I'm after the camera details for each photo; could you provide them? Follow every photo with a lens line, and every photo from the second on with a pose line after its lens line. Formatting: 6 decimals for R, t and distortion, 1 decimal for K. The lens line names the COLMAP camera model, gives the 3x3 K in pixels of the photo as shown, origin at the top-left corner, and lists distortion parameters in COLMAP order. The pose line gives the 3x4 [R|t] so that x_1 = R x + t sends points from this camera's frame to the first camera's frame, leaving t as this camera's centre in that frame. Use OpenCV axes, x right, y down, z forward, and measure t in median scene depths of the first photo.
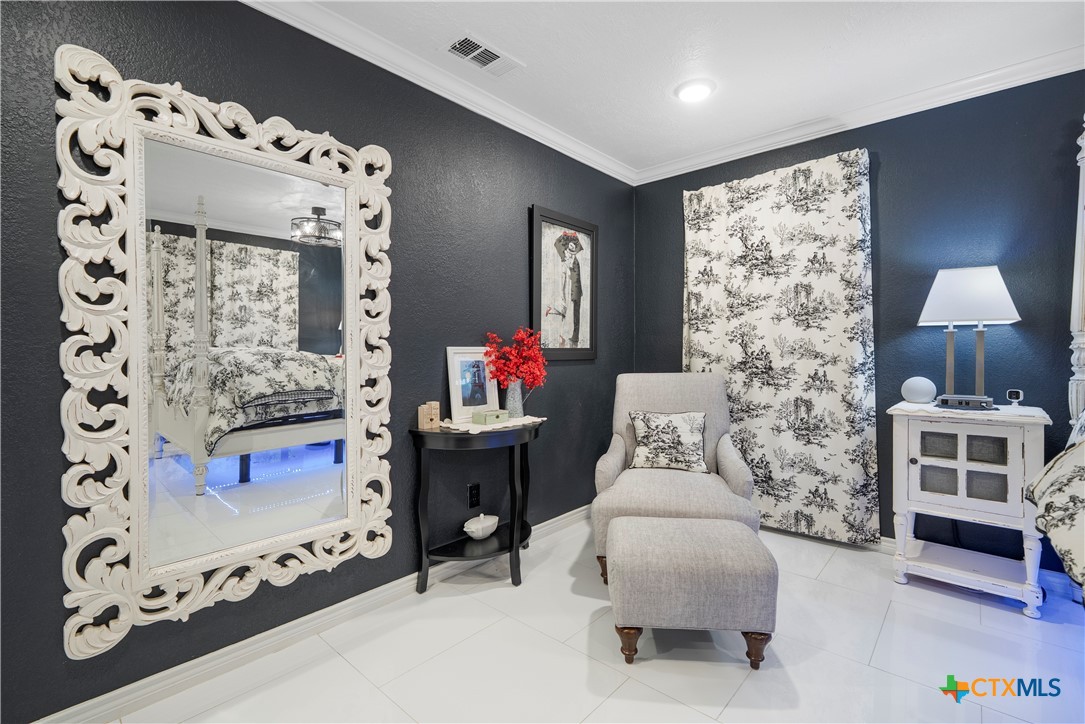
lens RADIAL K [[503.5, 0, 571.6], [0, 503.5, 352.9], [0, 0, 1]] dist [-0.001803, 0.000070]
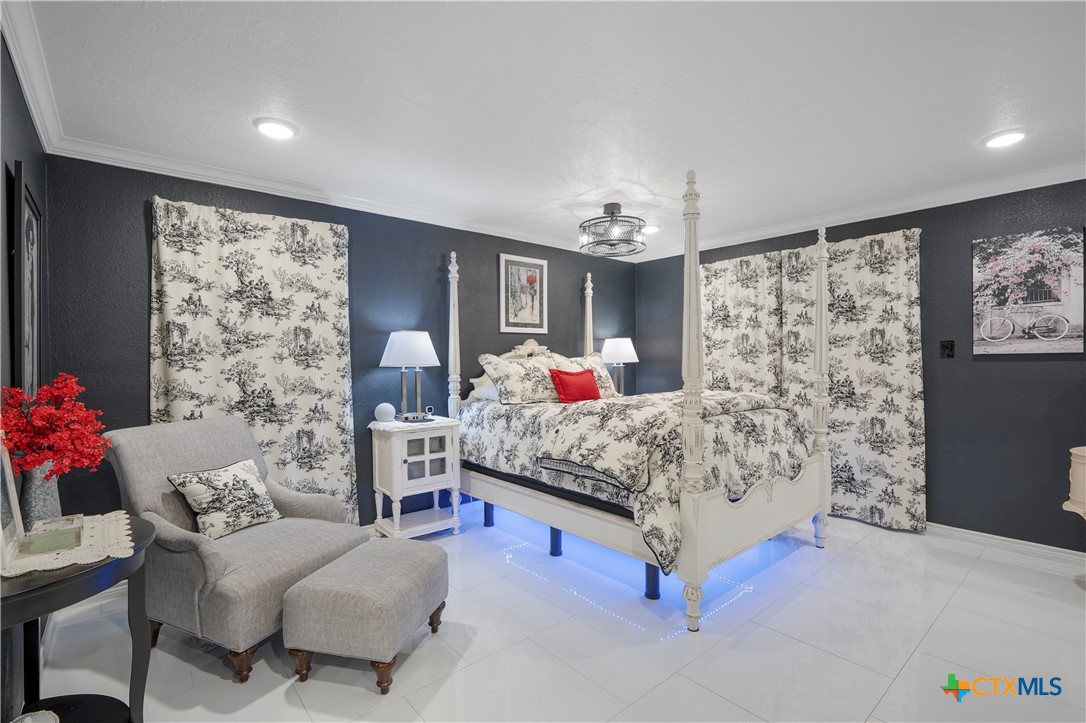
lens RADIAL K [[487.5, 0, 541.2], [0, 487.5, 360.4], [0, 0, 1]] dist [-0.014635, 0.003908]
pose [[0.153070, 0.005675, 0.988199, -0.520001], [0.011001, 0.999912, -0.007446, -0.050059], [-0.988154, 0.012011, 0.152994, 0.308419]]
